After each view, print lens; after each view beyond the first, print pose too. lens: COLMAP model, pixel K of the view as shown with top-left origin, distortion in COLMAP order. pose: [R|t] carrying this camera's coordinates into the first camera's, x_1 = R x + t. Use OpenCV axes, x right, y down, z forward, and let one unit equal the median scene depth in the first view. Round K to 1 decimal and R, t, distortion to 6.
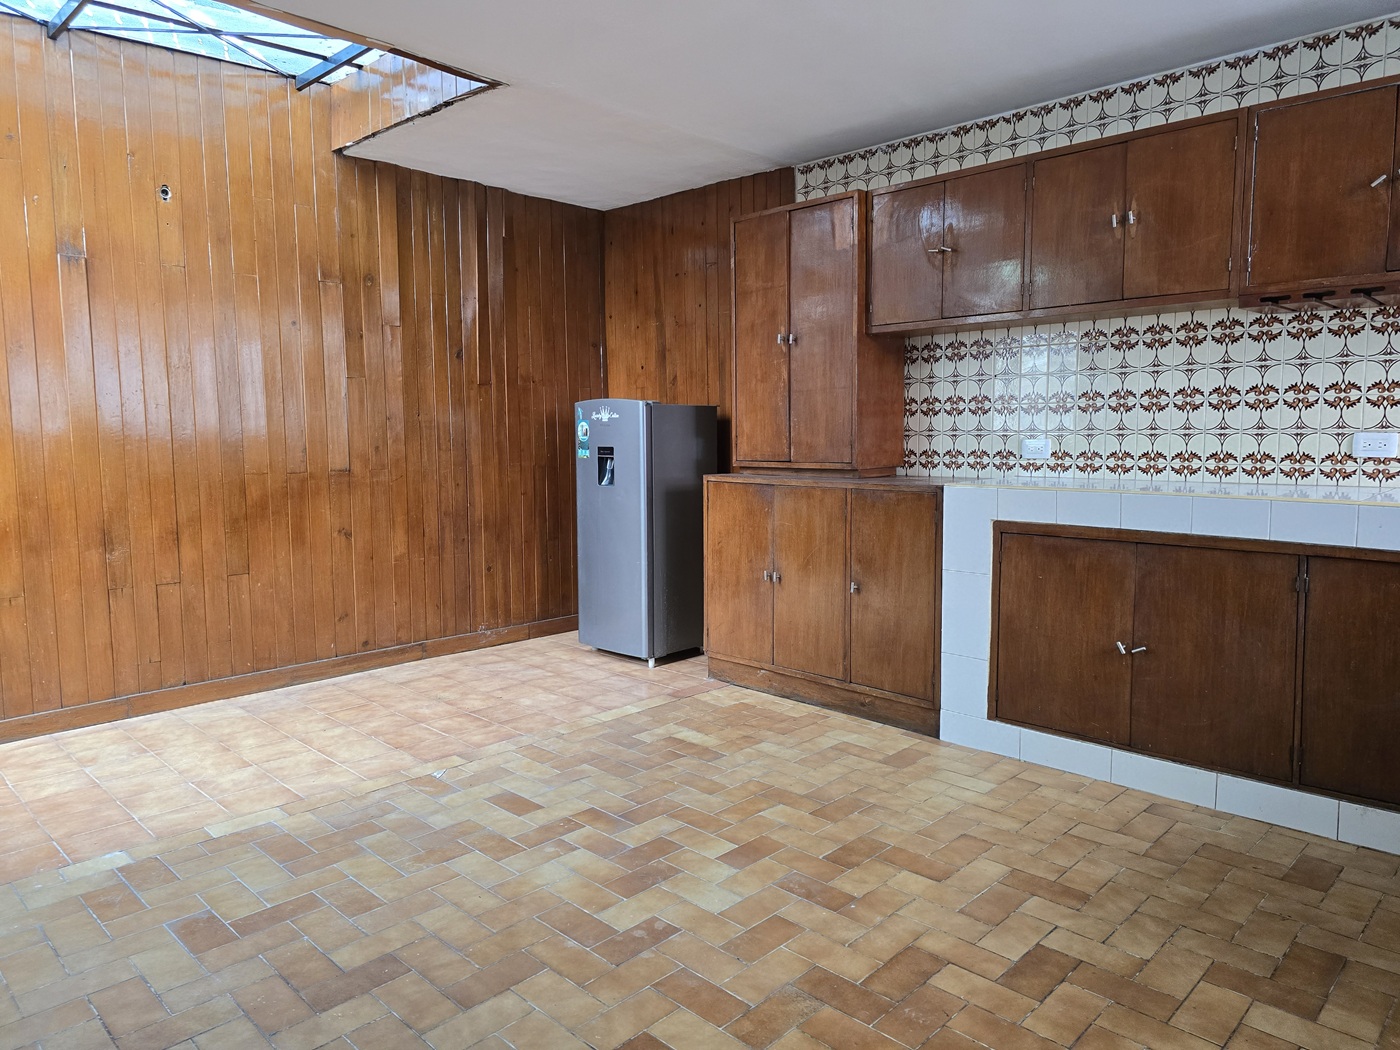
lens RADIAL K [[943.4, 0, 705.3], [0, 943.4, 517.7], [0, 0, 1]] dist [0.068233, -0.041271]
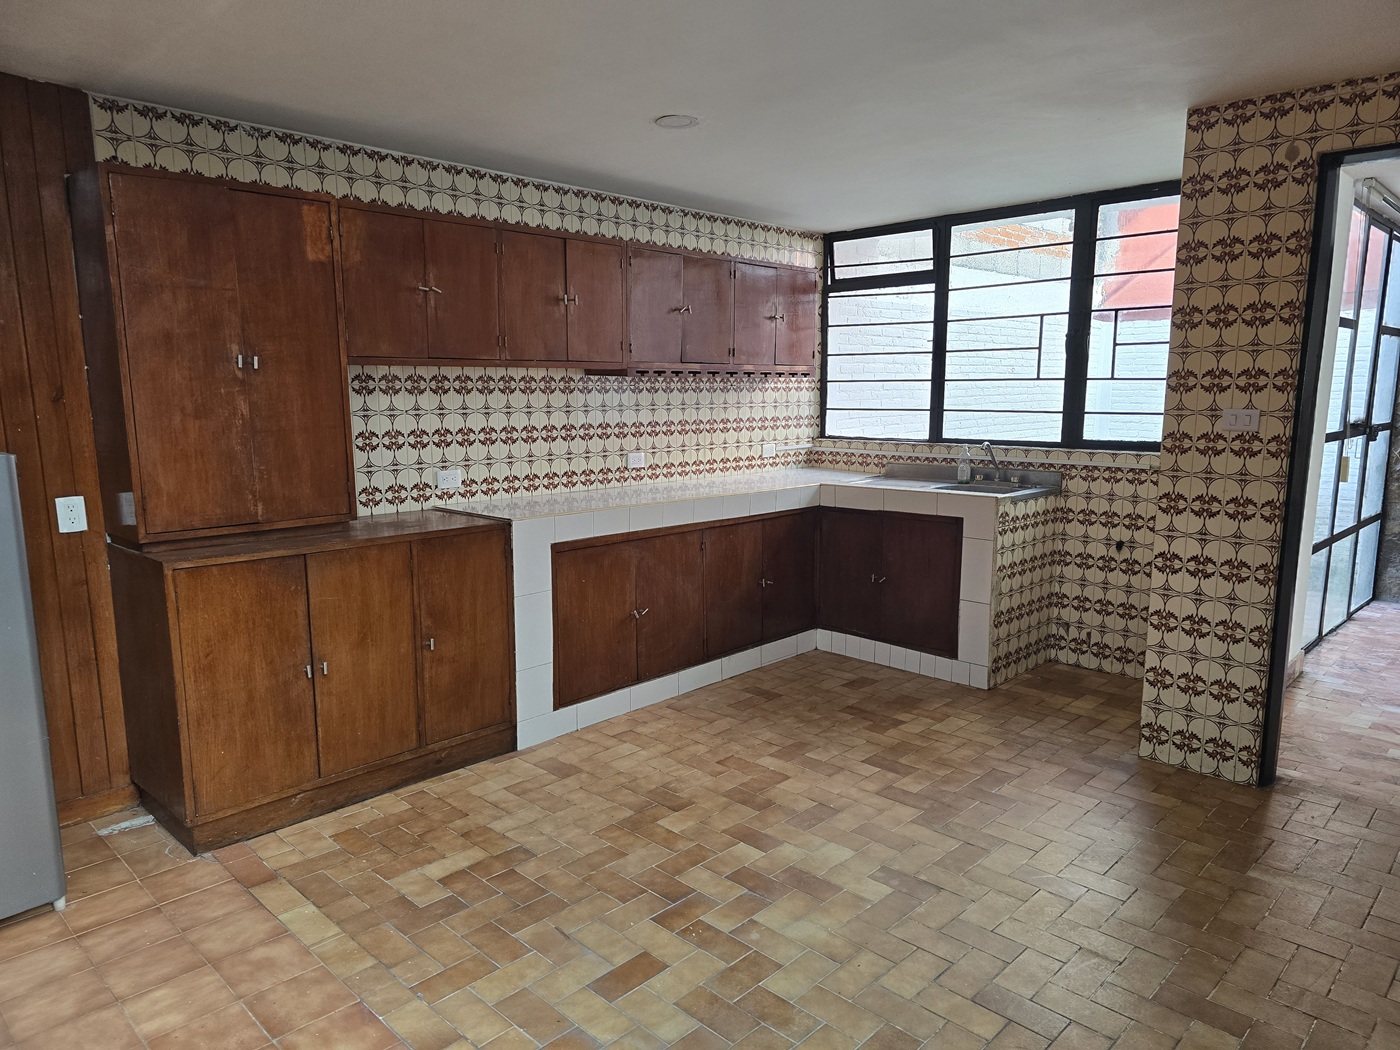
lens RADIAL K [[943.4, 0, 707.5], [0, 943.4, 530.1], [0, 0, 1]] dist [0.068233, -0.041271]
pose [[-0.009076, -0.146481, 0.989172, -0.844237], [0.095767, 0.984538, 0.146673, -0.165050], [-0.995362, 0.096061, 0.005093, 0.792551]]
